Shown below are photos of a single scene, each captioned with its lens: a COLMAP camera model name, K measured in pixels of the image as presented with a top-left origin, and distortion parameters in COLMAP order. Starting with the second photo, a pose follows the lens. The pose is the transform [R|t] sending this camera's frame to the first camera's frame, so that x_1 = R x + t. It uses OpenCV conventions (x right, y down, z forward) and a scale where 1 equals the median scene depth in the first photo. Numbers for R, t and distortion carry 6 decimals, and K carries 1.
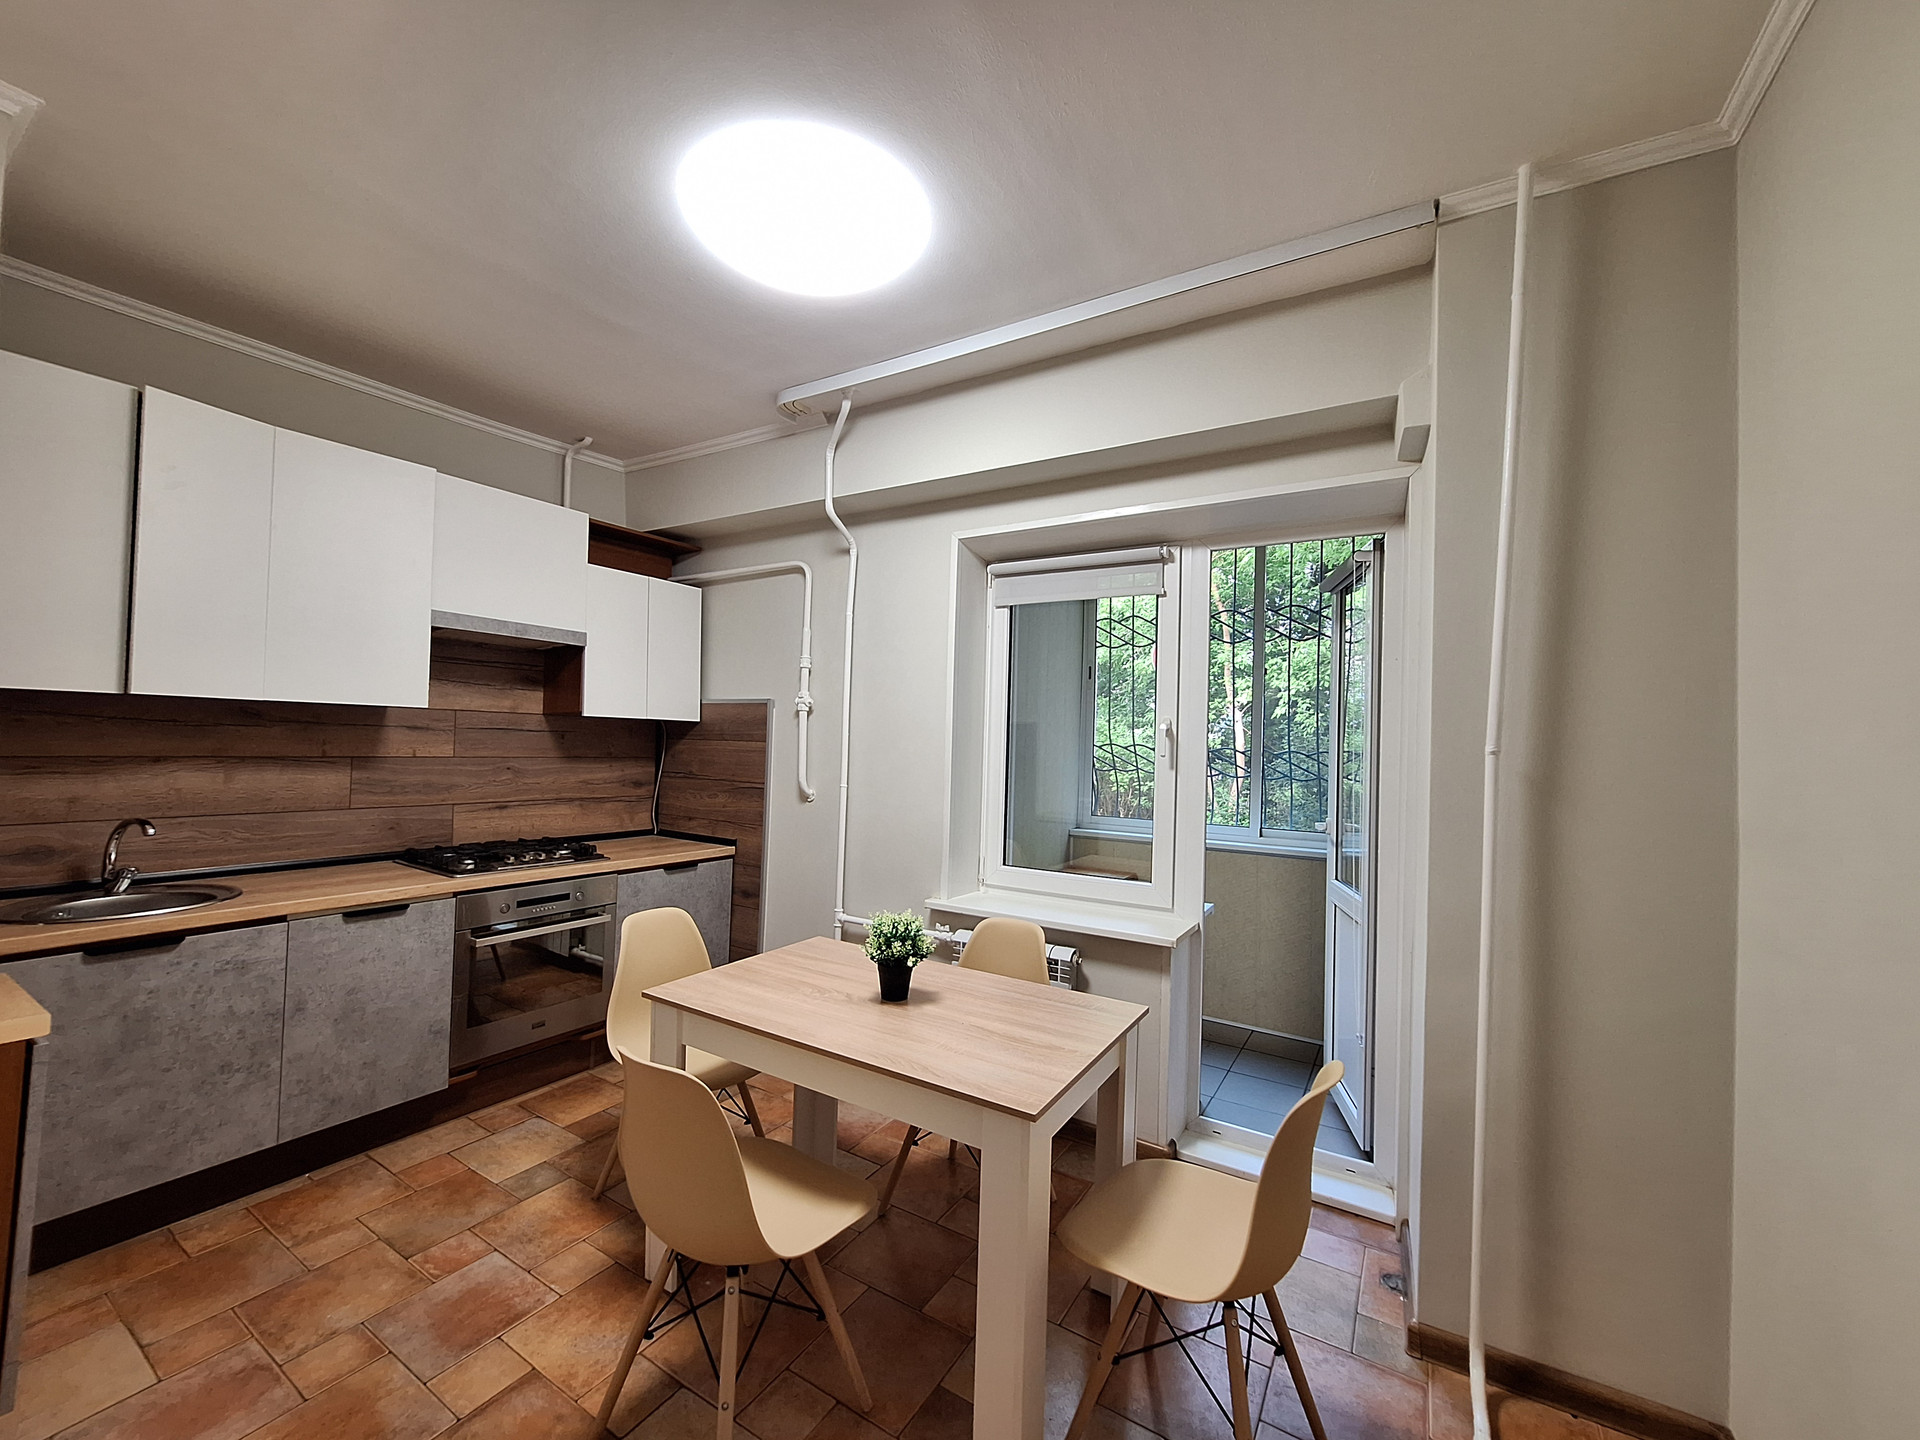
lens RADIAL K [[753.6, 0, 955.7], [0, 753.6, 723.4], [0, 0, 1]] dist [-0.008481, 0.001050]
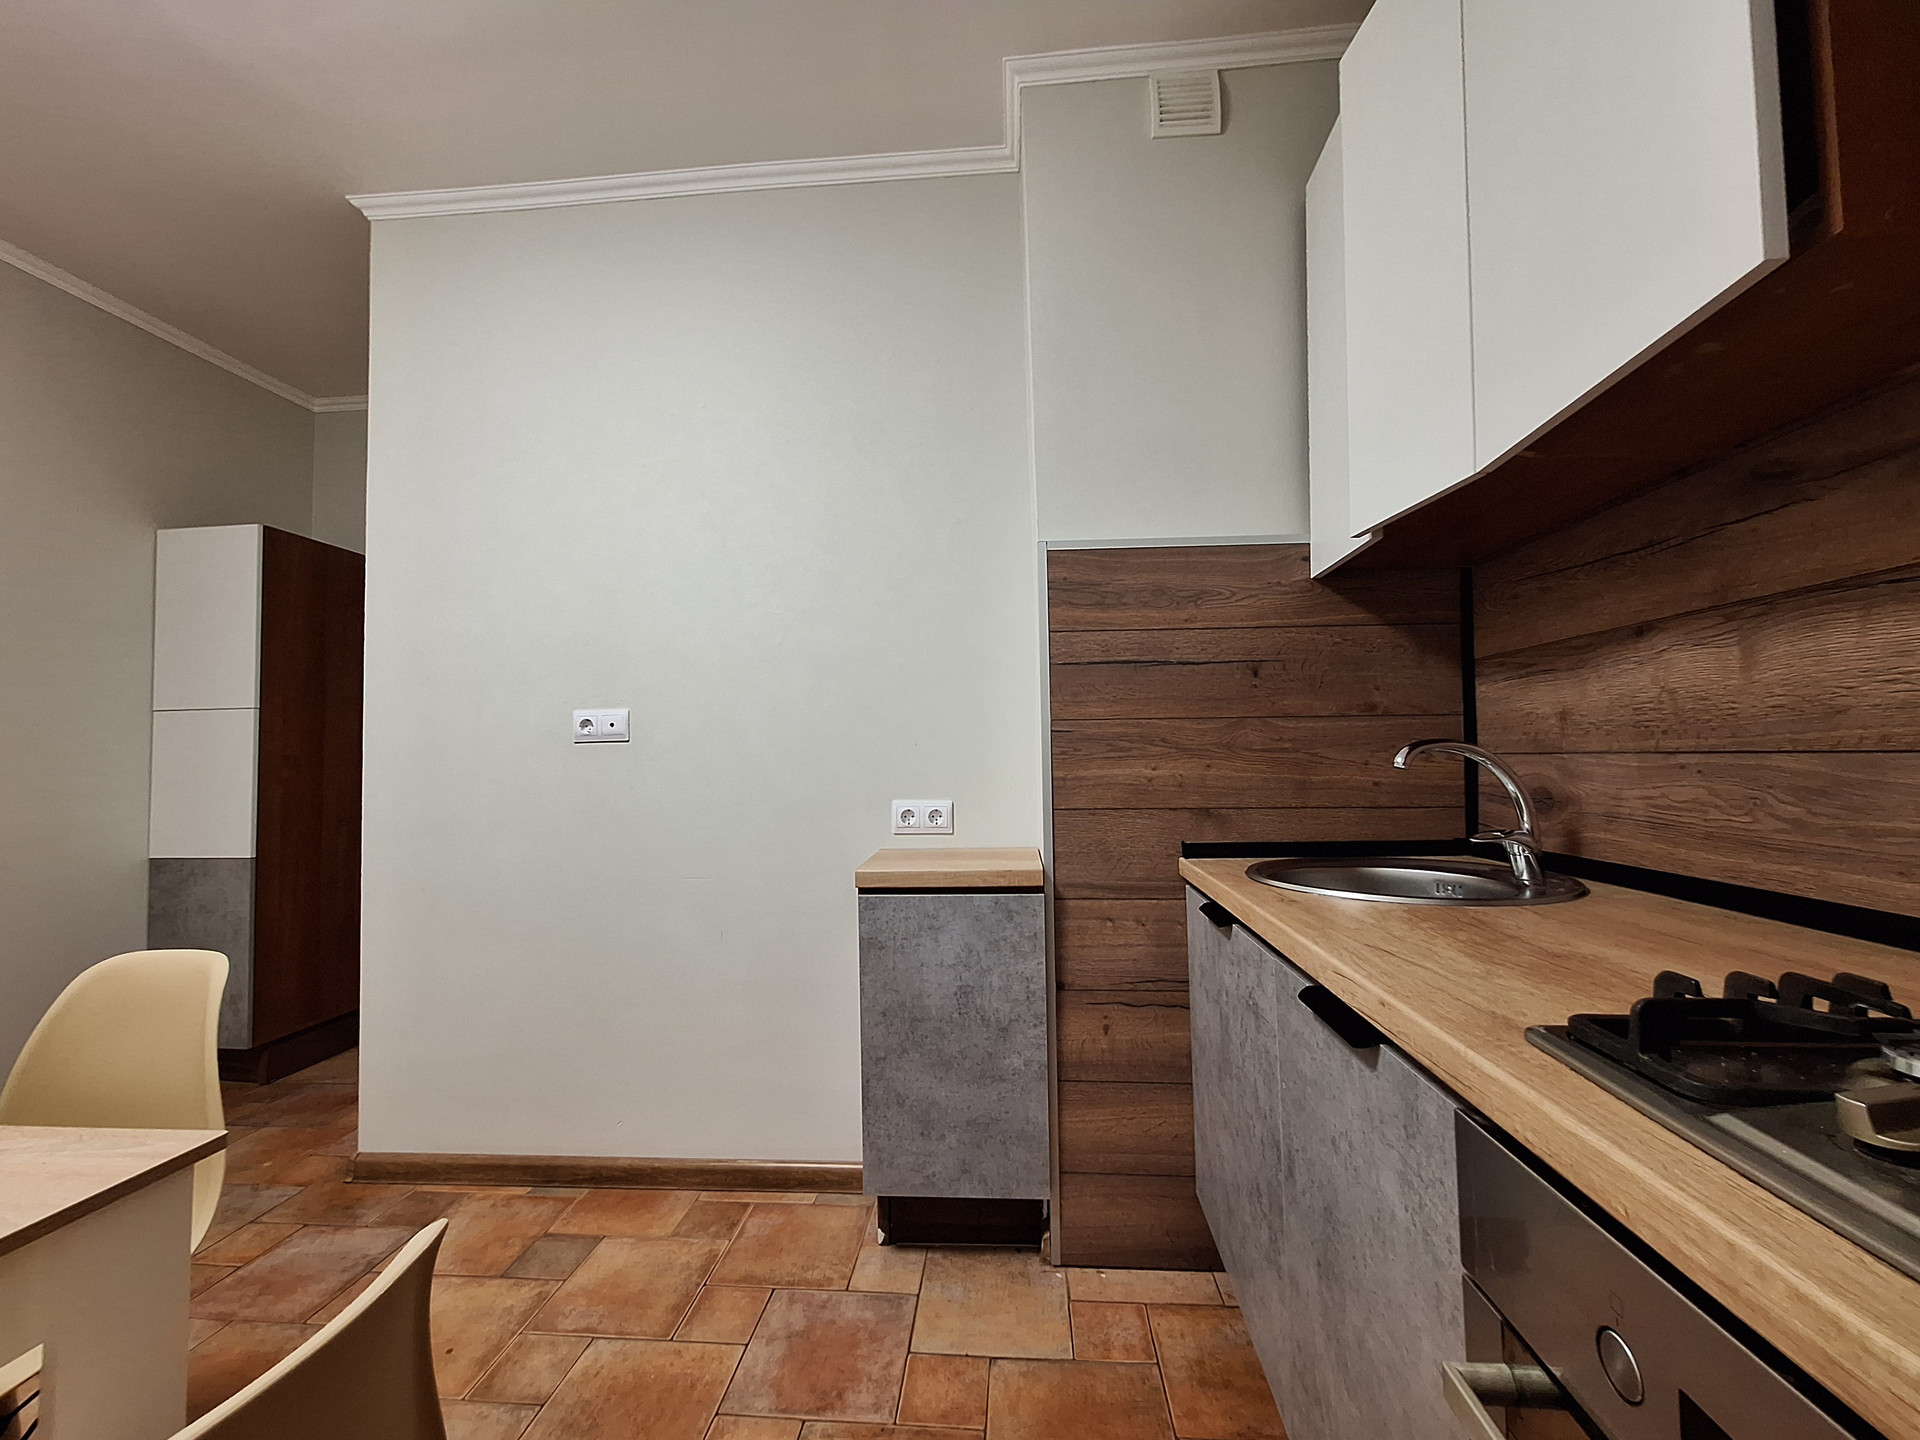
lens RADIAL K [[753.6, 0, 952.5], [0, 753.6, 726.9], [0, 0, 1]] dist [-0.008481, 0.001050]
pose [[-0.895062, -0.031050, -0.444859, -0.466476], [0.003040, 0.997125, -0.075712, 0.146377], [0.445931, -0.069119, -0.892394, 1.236614]]
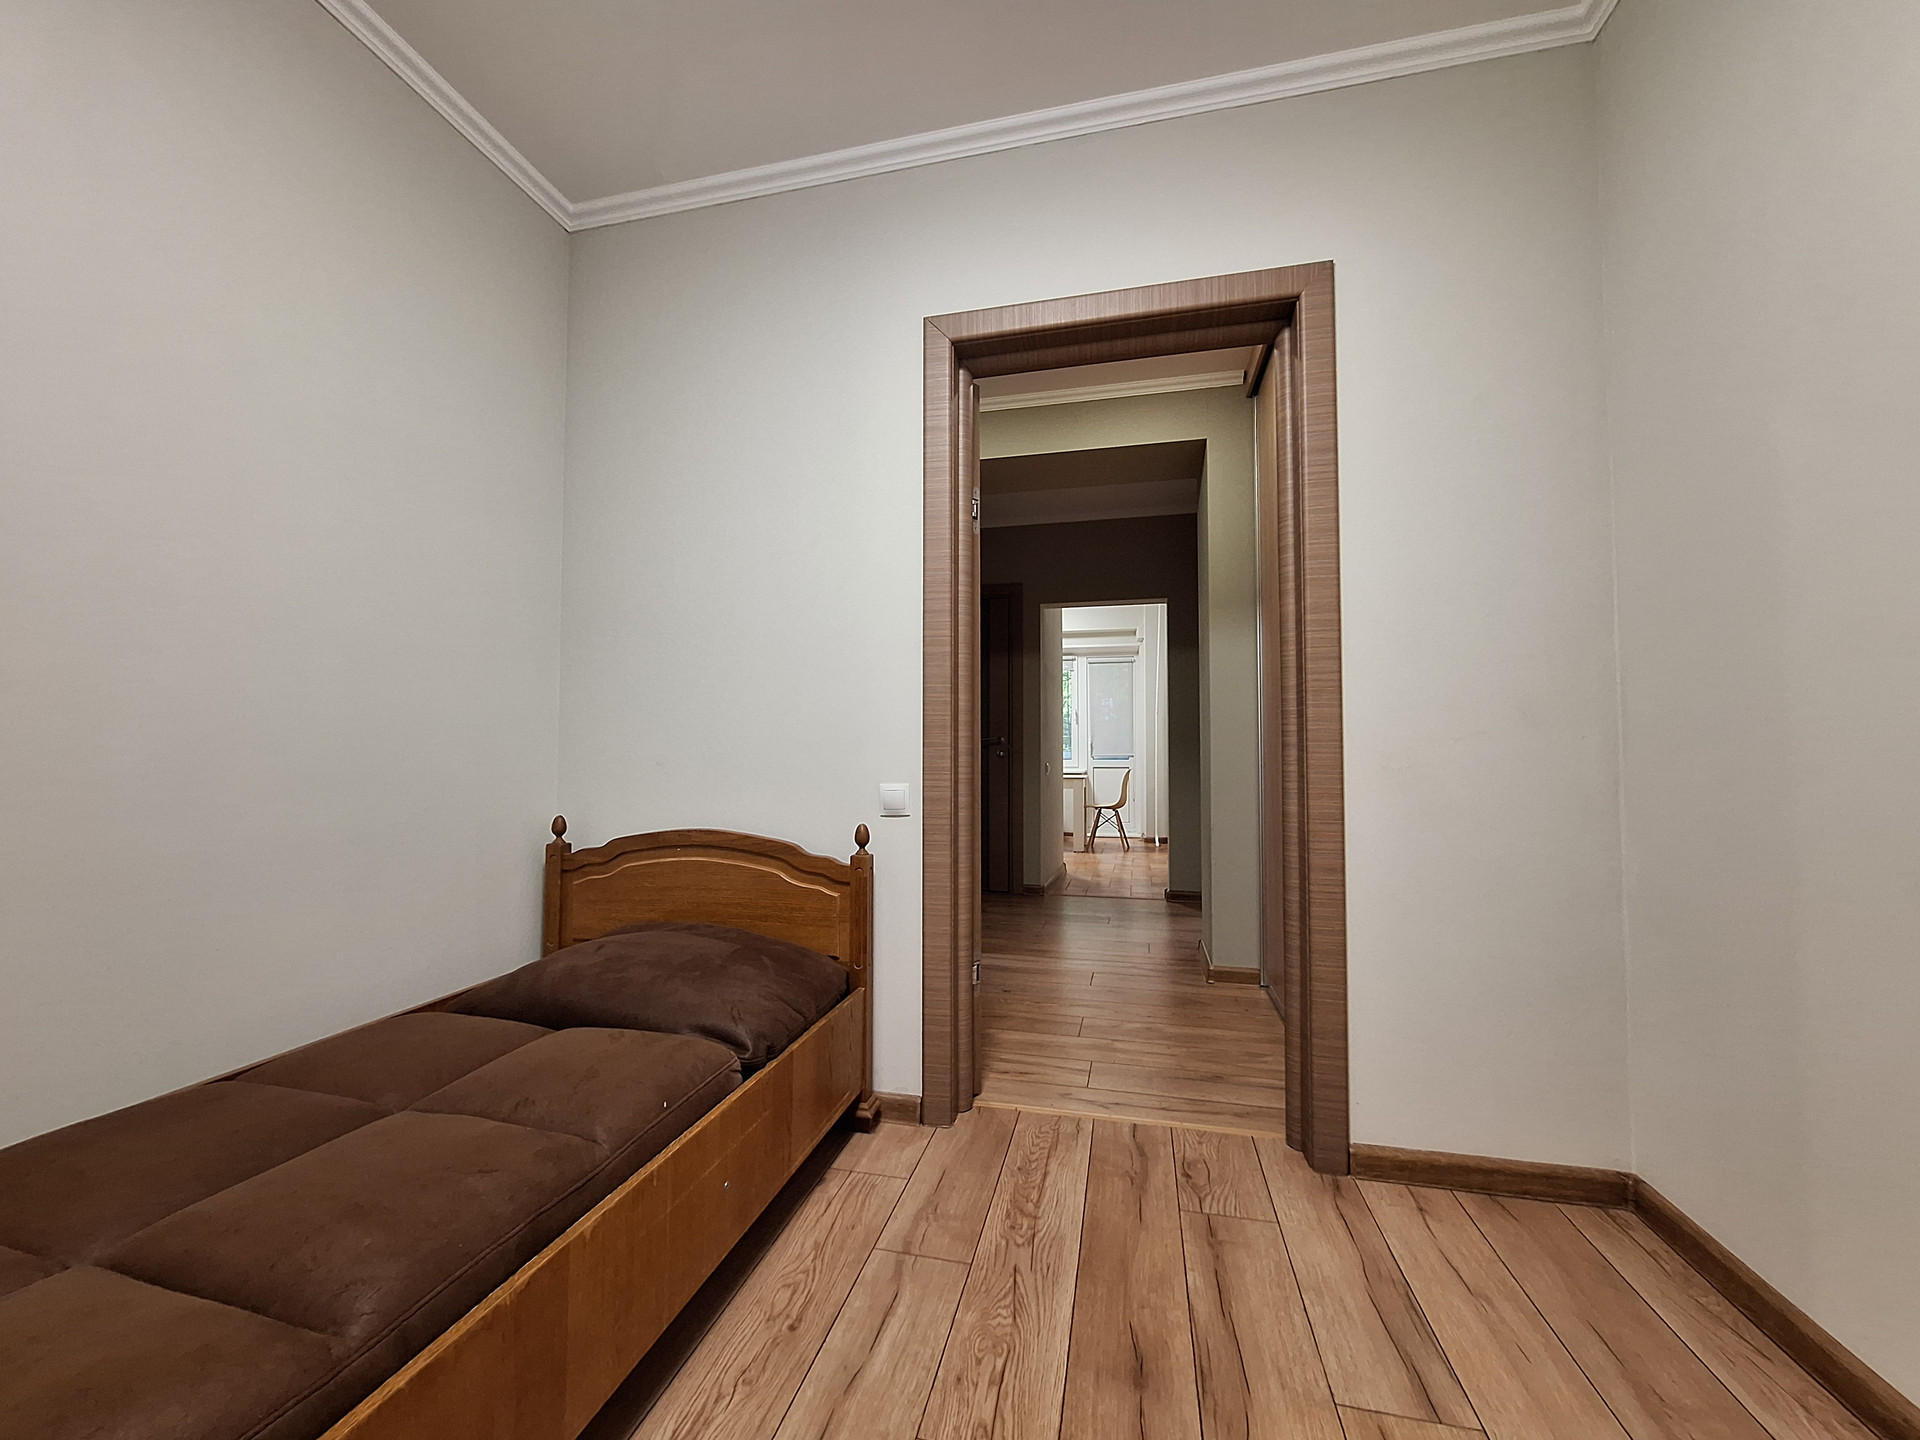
lens RADIAL K [[753.6, 0, 958.3], [0, 753.6, 719.3], [0, 0, 1]] dist [-0.008481, 0.001050]
pose [[0.949146, -0.024097, 0.313912, -1.349958], [0.028720, 0.999536, -0.010111, 0.051393], [-0.313523, 0.018612, 0.949398, -2.130763]]
